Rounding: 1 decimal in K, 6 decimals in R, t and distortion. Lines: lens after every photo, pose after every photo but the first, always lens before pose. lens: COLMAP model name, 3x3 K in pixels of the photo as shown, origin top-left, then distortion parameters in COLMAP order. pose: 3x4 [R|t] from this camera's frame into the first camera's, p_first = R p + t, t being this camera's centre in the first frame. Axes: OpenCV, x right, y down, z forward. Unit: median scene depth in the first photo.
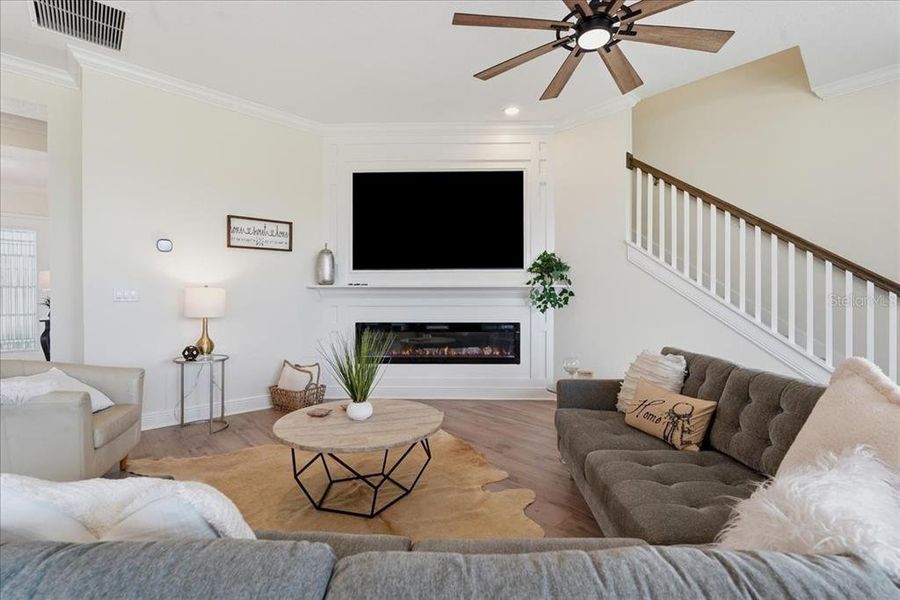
lens RADIAL K [[409.3, 0, 452.6], [0, 409.3, 297.5], [0, 0, 1]] dist [-0.000194, 0.000561]
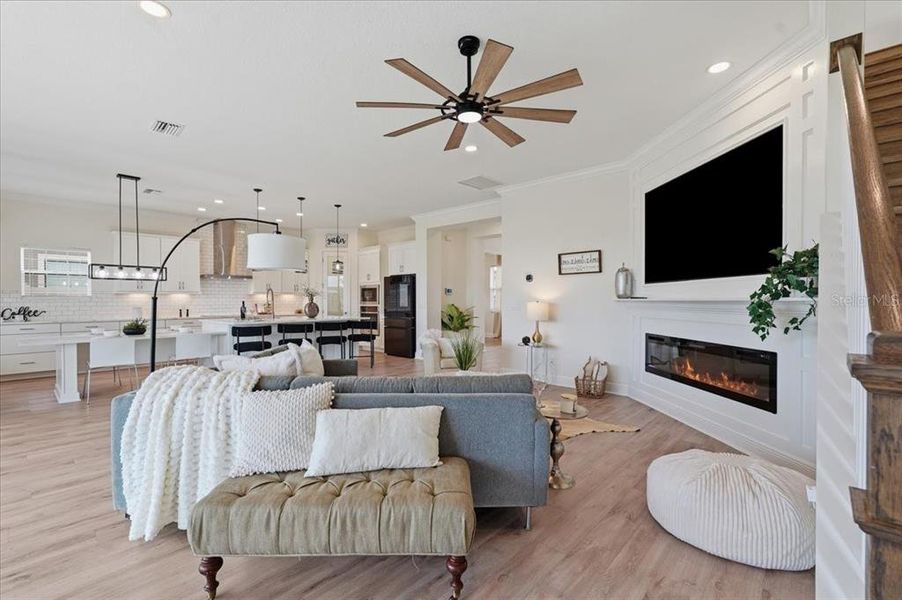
lens RADIAL K [[406.7, 0, 451.4], [0, 406.7, 305.9], [0, 0, 1]] dist [-0.001887, 0.000429]
pose [[0.078515, 0.014761, -0.996804, 0.820416], [0.005011, 0.999872, 0.015202, -0.029808], [0.996900, -0.006189, 0.078431, 0.430314]]
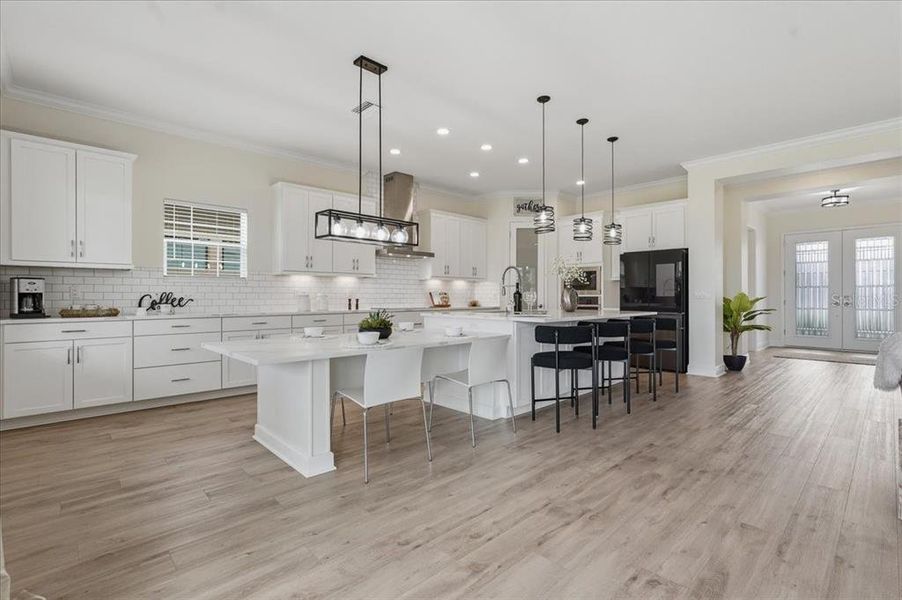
lens RADIAL K [[421.0, 0, 449.2], [0, 421.0, 293.2], [0, 0, 1]] dist [-0.025796, 0.000380]
pose [[-0.001858, -0.006386, -0.999978, 0.197083], [0.001350, 0.999979, -0.006388, 0.000121], [0.999997, -0.001362, -0.001849, -0.369302]]
